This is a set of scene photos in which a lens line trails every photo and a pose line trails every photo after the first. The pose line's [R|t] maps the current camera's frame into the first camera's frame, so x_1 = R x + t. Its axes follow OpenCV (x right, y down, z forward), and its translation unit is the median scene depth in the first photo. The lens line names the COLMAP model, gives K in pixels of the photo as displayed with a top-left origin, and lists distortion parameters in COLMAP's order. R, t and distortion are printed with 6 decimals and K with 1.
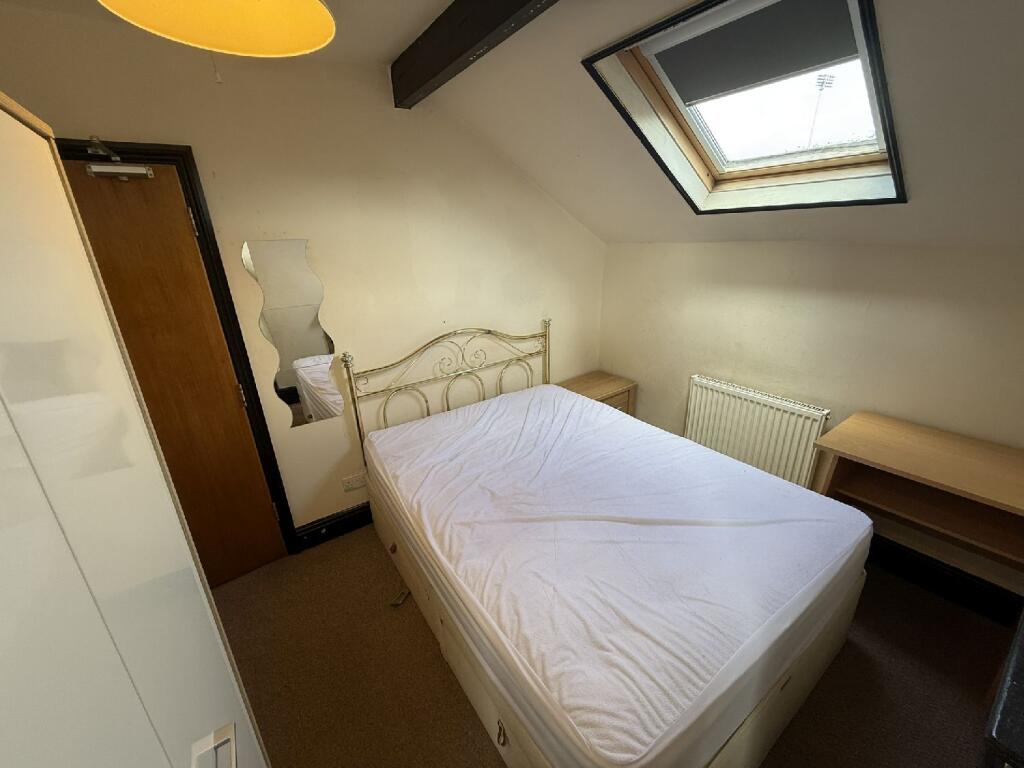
lens RADIAL K [[408.2, 0, 509.2], [0, 408.2, 383.0], [0, 0, 1]] dist [-0.001819, -0.000155]
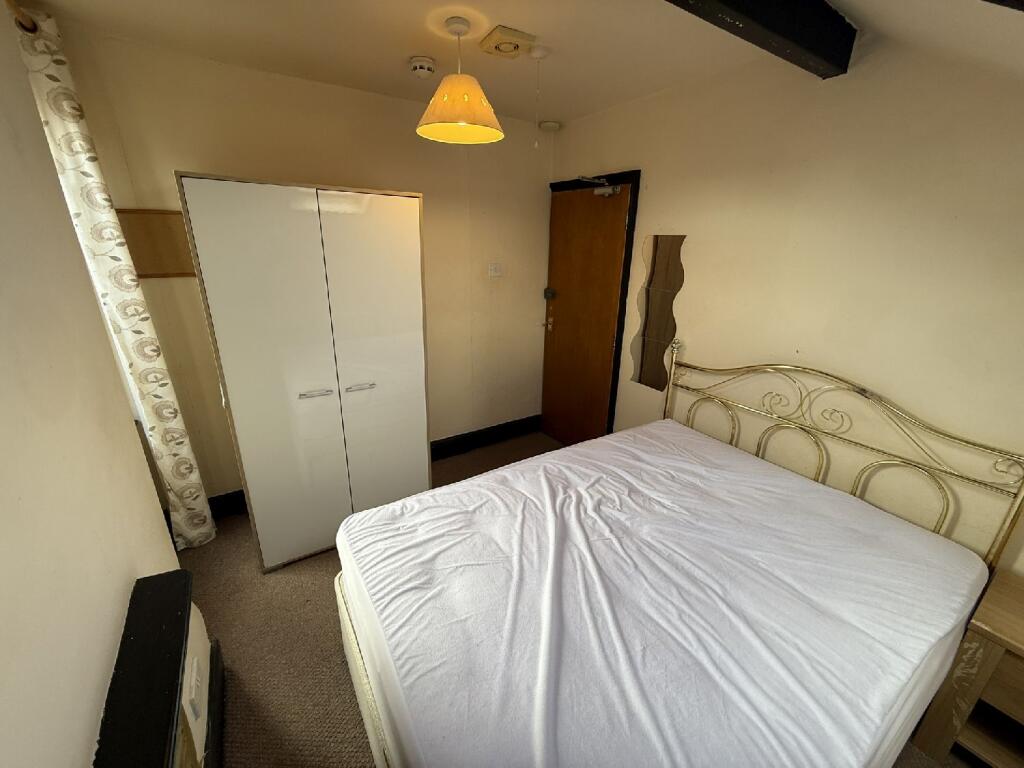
lens RADIAL K [[408.2, 0, 509.2], [0, 408.2, 383.0], [0, 0, 1]] dist [-0.001819, -0.000155]
pose [[-0.036664, 0.366242, -0.929797, 0.570887], [-0.360182, 0.863044, 0.354151, -0.166637], [0.932161, 0.347881, 0.100272, 0.425707]]
